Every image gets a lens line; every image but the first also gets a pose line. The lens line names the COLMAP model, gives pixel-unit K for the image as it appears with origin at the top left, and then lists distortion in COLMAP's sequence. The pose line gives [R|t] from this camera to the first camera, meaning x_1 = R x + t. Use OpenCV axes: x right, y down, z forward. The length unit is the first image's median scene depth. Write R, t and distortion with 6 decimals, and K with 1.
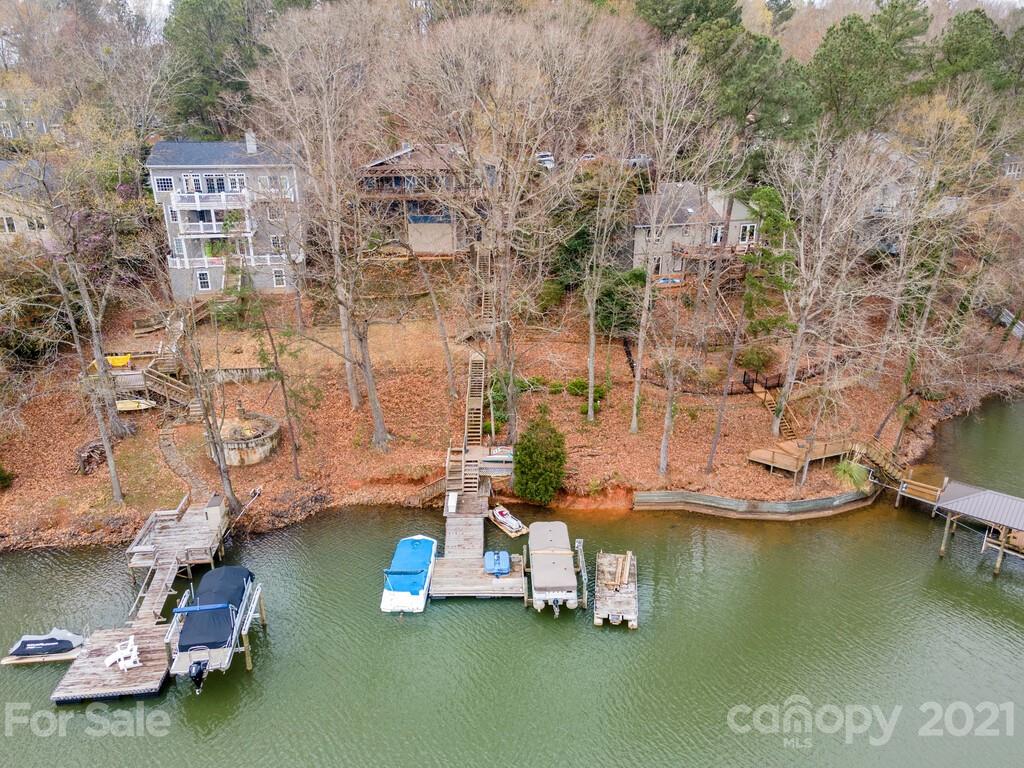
lens RADIAL K [[738.2, 0, 511.4], [0, 738.2, 380.3], [0, 0, 1]] dist [0.027741, 0.009545]
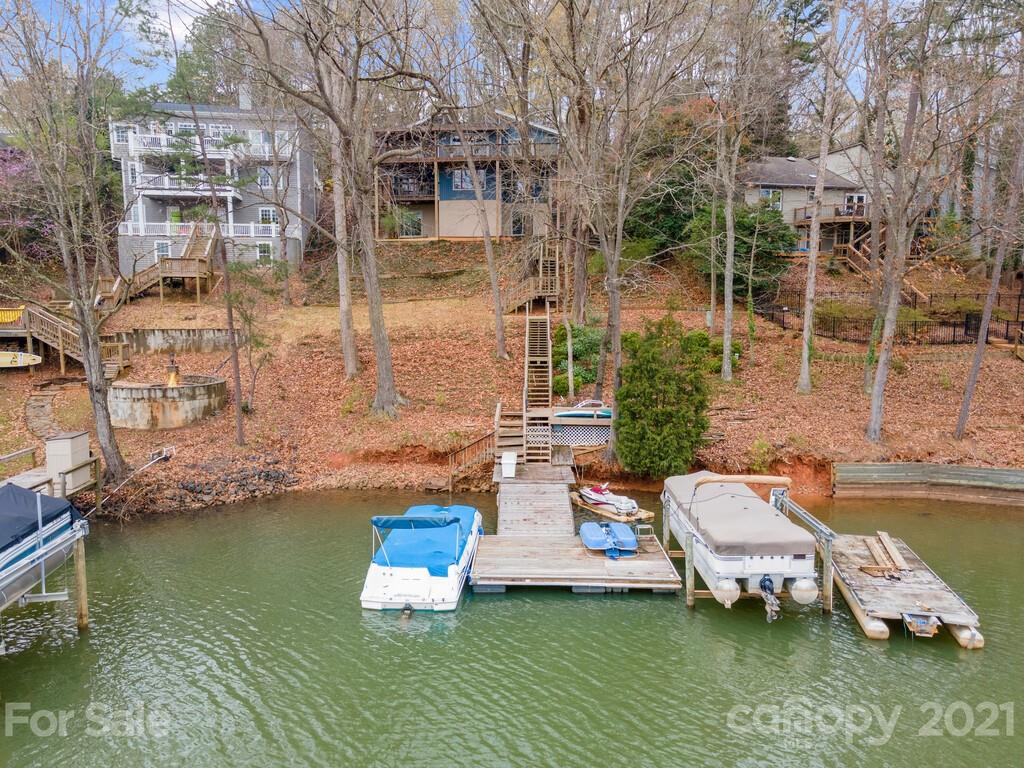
lens RADIAL K [[738.2, 0, 513.4], [0, 738.2, 389.1], [0, 0, 1]] dist [0.027741, 0.009545]
pose [[0.999629, 0.008768, -0.025776, -0.059156], [-0.014764, 0.970013, -0.242605, 0.230075], [0.022876, 0.242896, 0.969783, 0.428746]]
